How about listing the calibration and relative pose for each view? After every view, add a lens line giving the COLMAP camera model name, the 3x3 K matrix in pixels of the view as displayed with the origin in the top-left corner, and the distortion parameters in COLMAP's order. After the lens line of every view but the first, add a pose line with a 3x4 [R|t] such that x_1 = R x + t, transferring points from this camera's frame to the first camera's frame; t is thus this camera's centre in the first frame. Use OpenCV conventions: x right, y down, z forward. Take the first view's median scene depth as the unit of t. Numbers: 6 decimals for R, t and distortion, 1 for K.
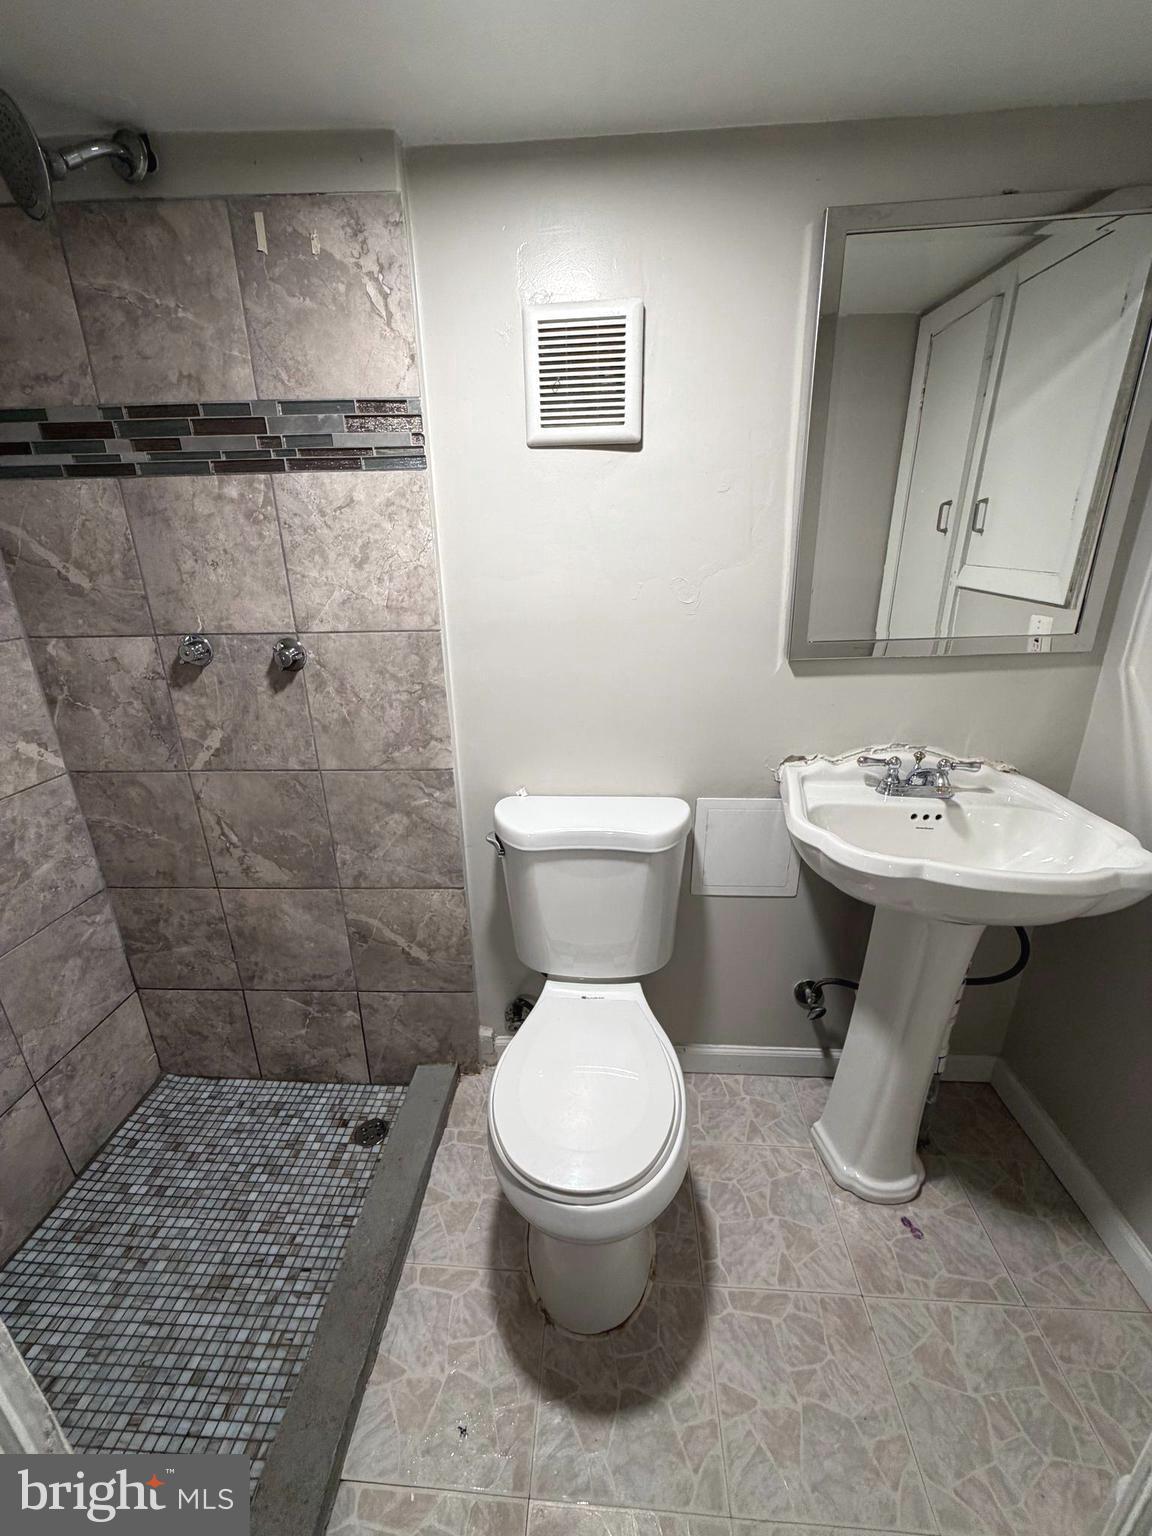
lens RADIAL K [[612.9, 0, 576.0], [0, 612.9, 768.0], [0, 0, 1]] dist [-0.000207, -0.000118]
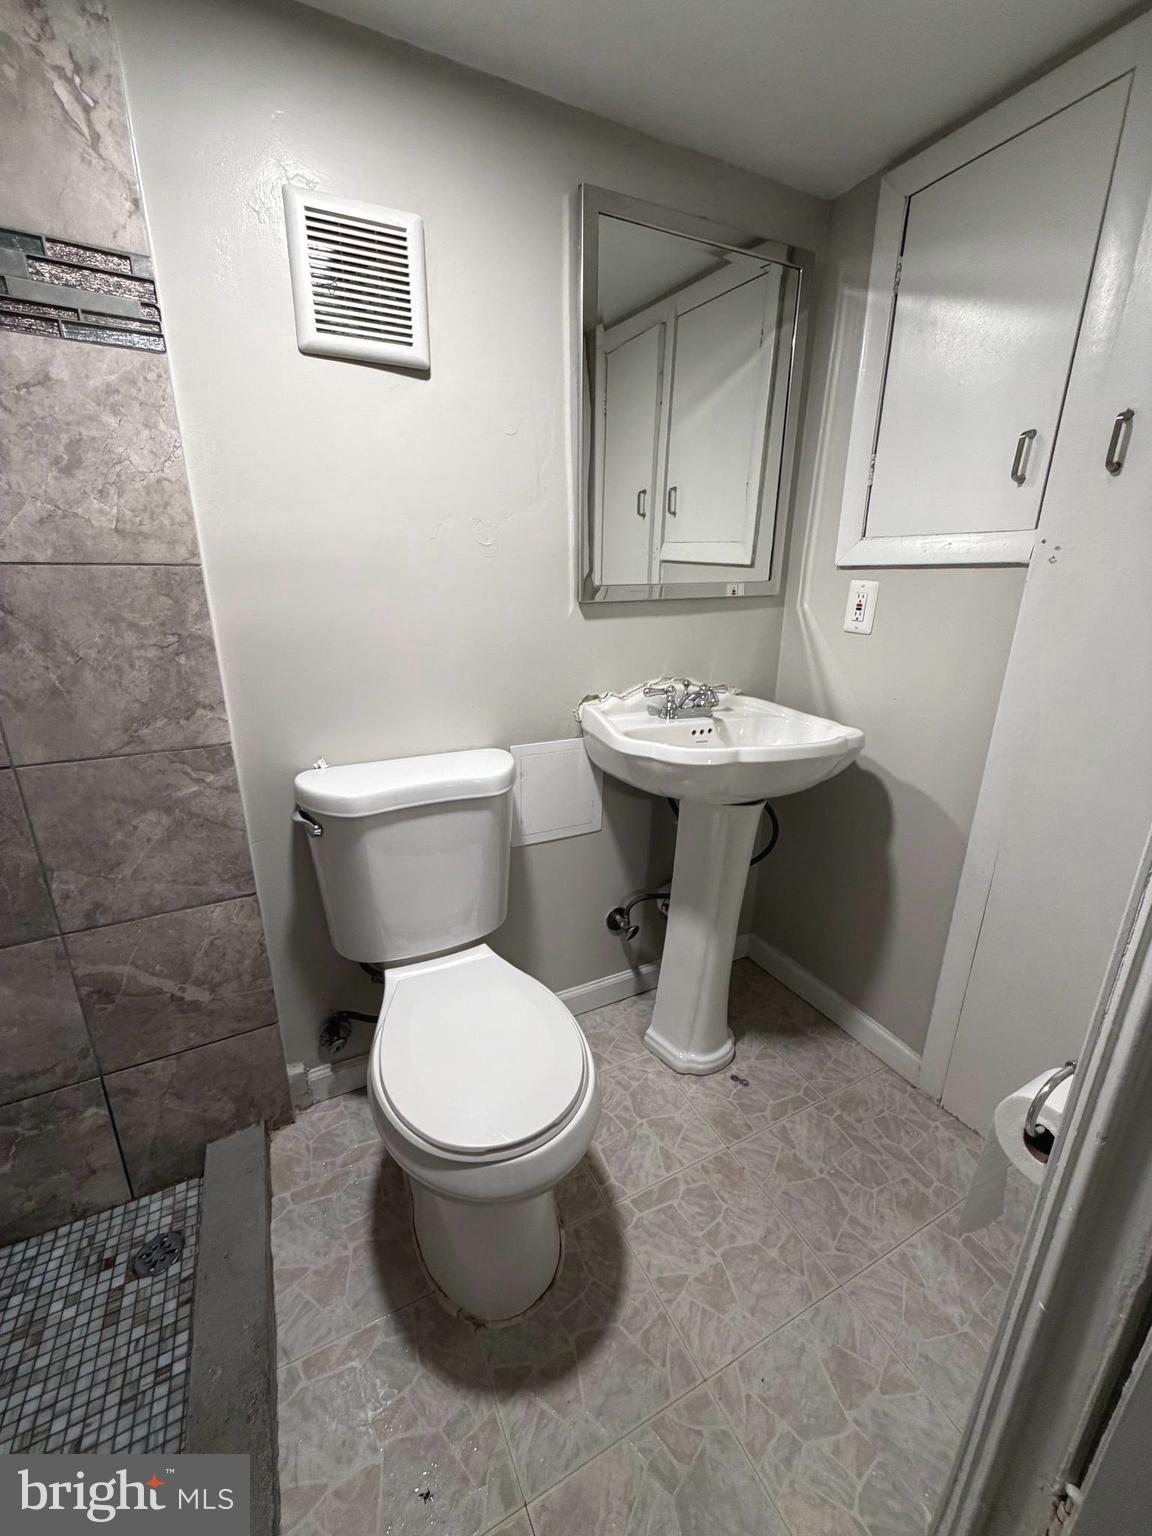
lens RADIAL K [[612.9, 0, 576.0], [0, 612.9, 768.0], [0, 0, 1]] dist [-0.000207, -0.000118]
pose [[0.860214, -0.130728, 0.492892, -0.214154], [0.148492, 0.988909, 0.003129, 0.099831], [-0.487834, 0.070499, 0.870085, 0.080683]]
